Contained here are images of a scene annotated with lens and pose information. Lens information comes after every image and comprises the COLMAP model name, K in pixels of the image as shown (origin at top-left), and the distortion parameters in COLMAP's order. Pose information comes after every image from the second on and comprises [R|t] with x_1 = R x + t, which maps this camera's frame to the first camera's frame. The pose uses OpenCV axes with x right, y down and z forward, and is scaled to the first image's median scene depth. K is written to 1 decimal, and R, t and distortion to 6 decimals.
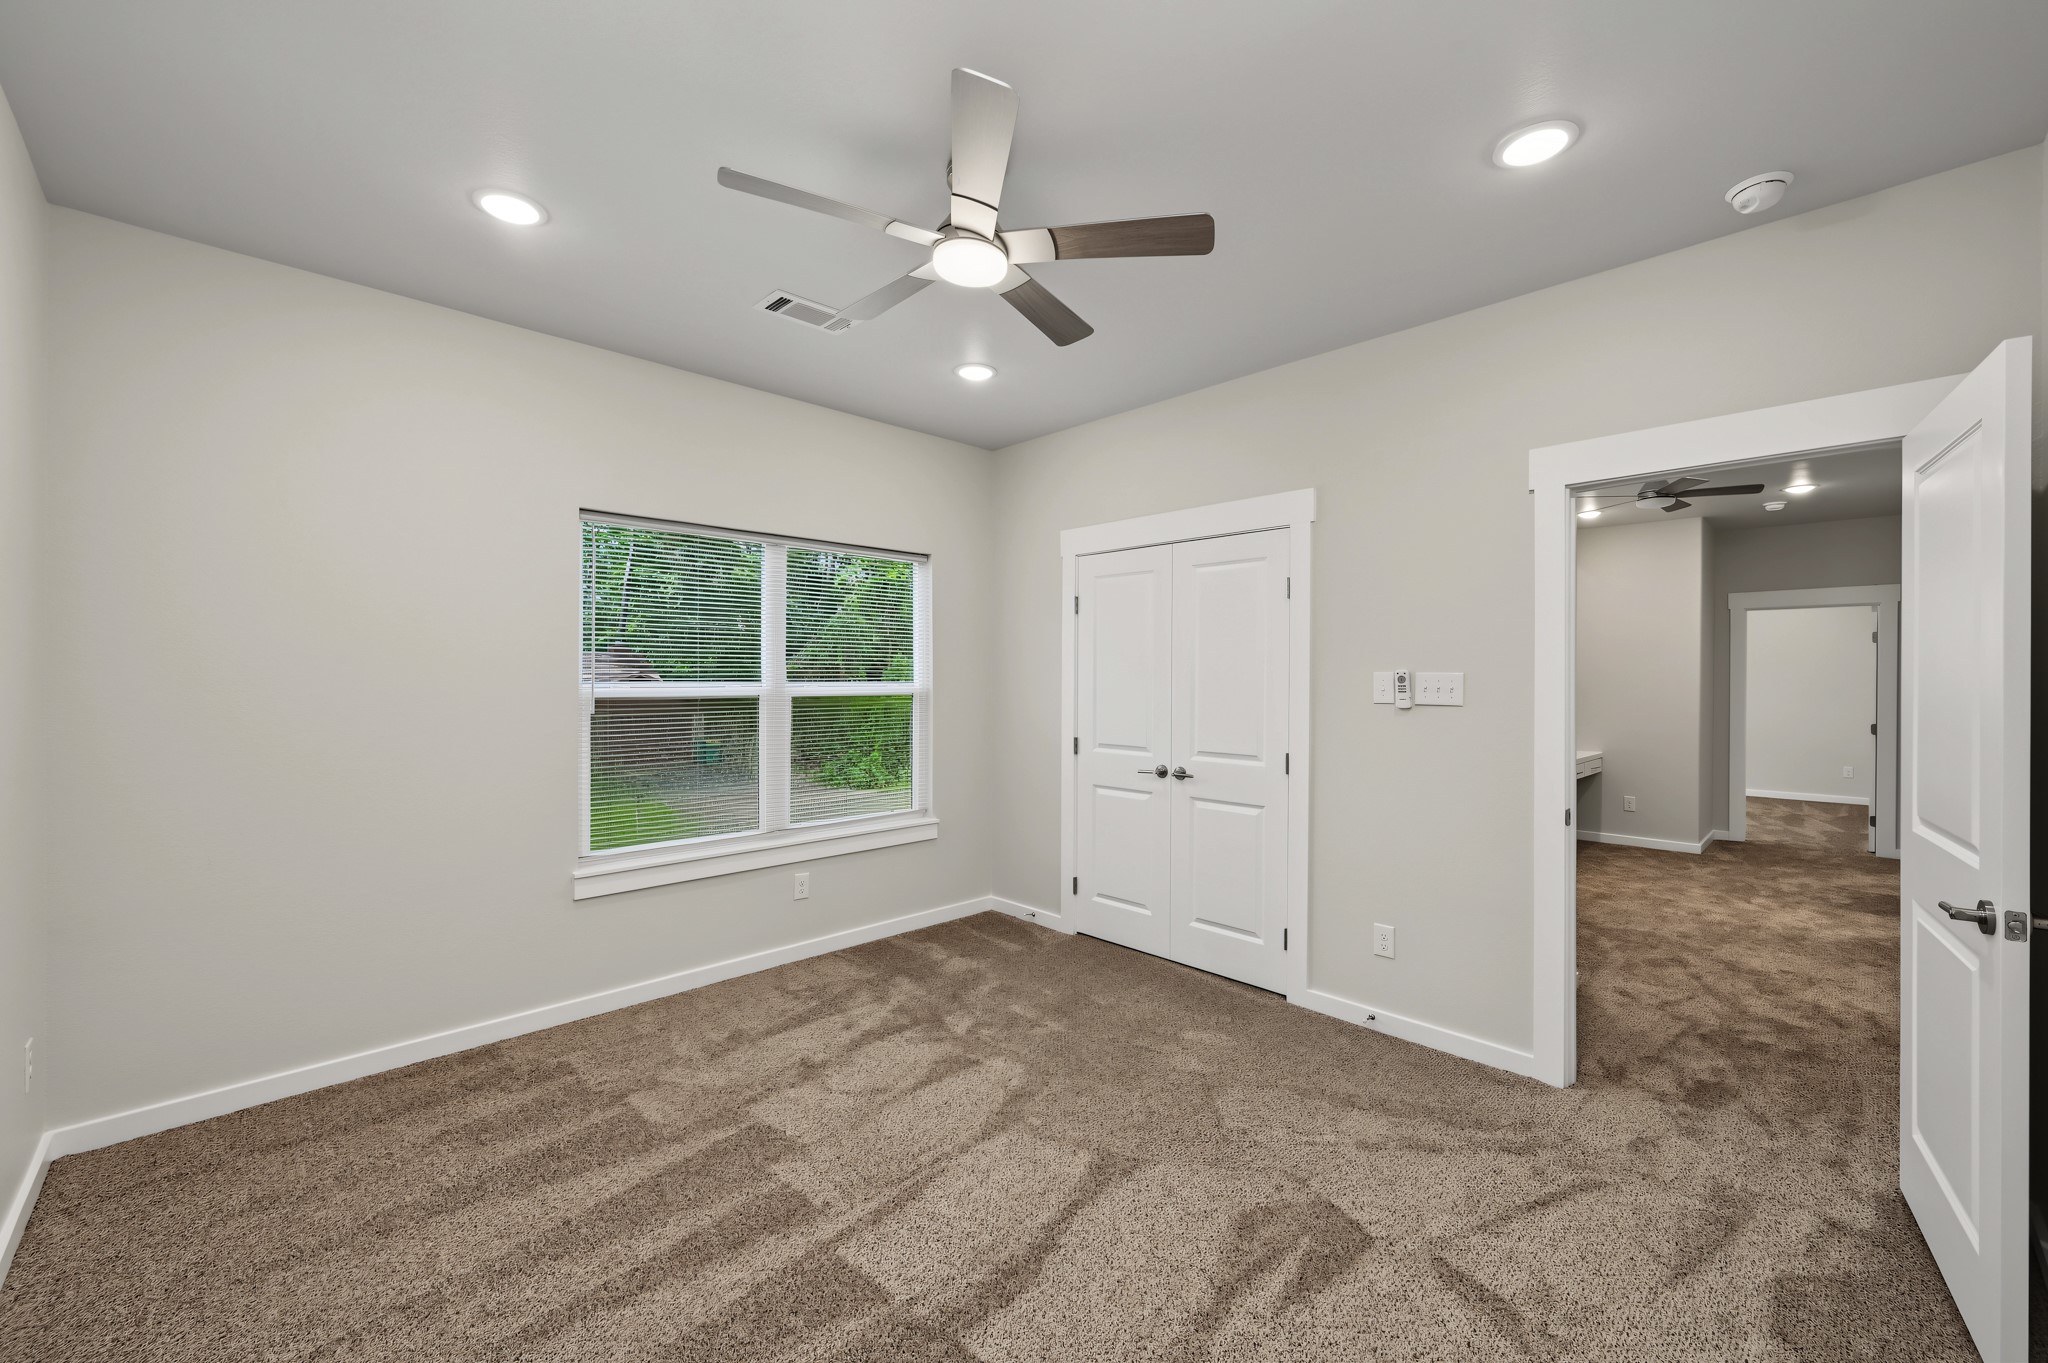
lens RADIAL K [[821.2, 0, 1040.6], [0, 821.2, 683.7], [0, 0, 1]] dist [0.018642, -0.000514]
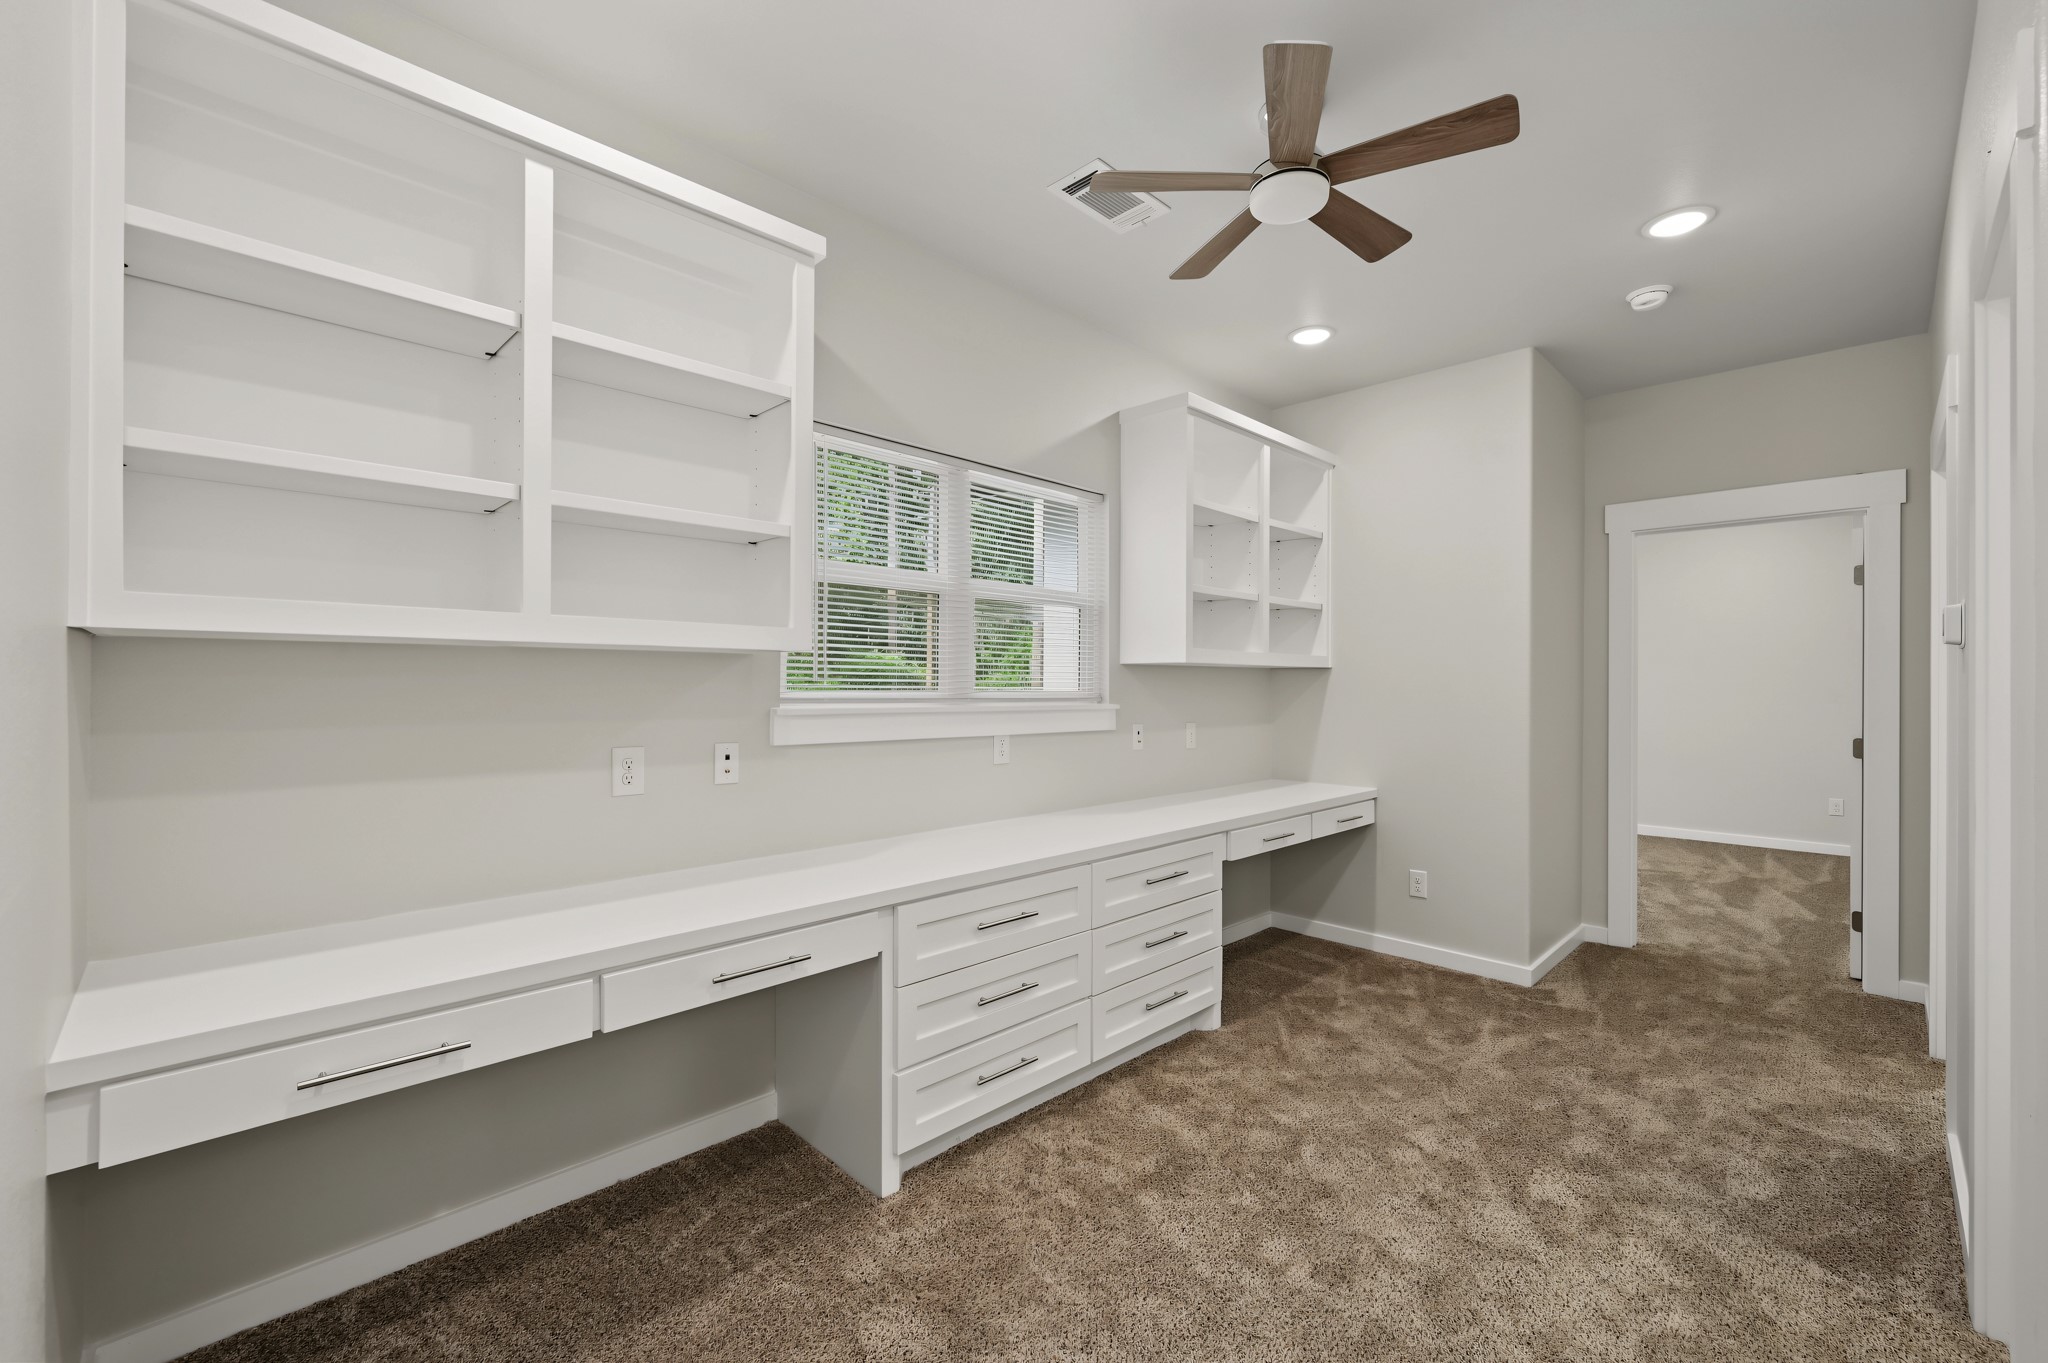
lens RADIAL K [[848.4, 0, 1016.8], [0, 848.4, 680.3], [0, 0, 1]] dist [0.002827, 0.000244]
pose [[0.999817, -0.002589, -0.018967, 0.204385], [0.002490, 0.999983, -0.005227, 0.005745], [0.018980, 0.005179, 0.999806, 0.194409]]
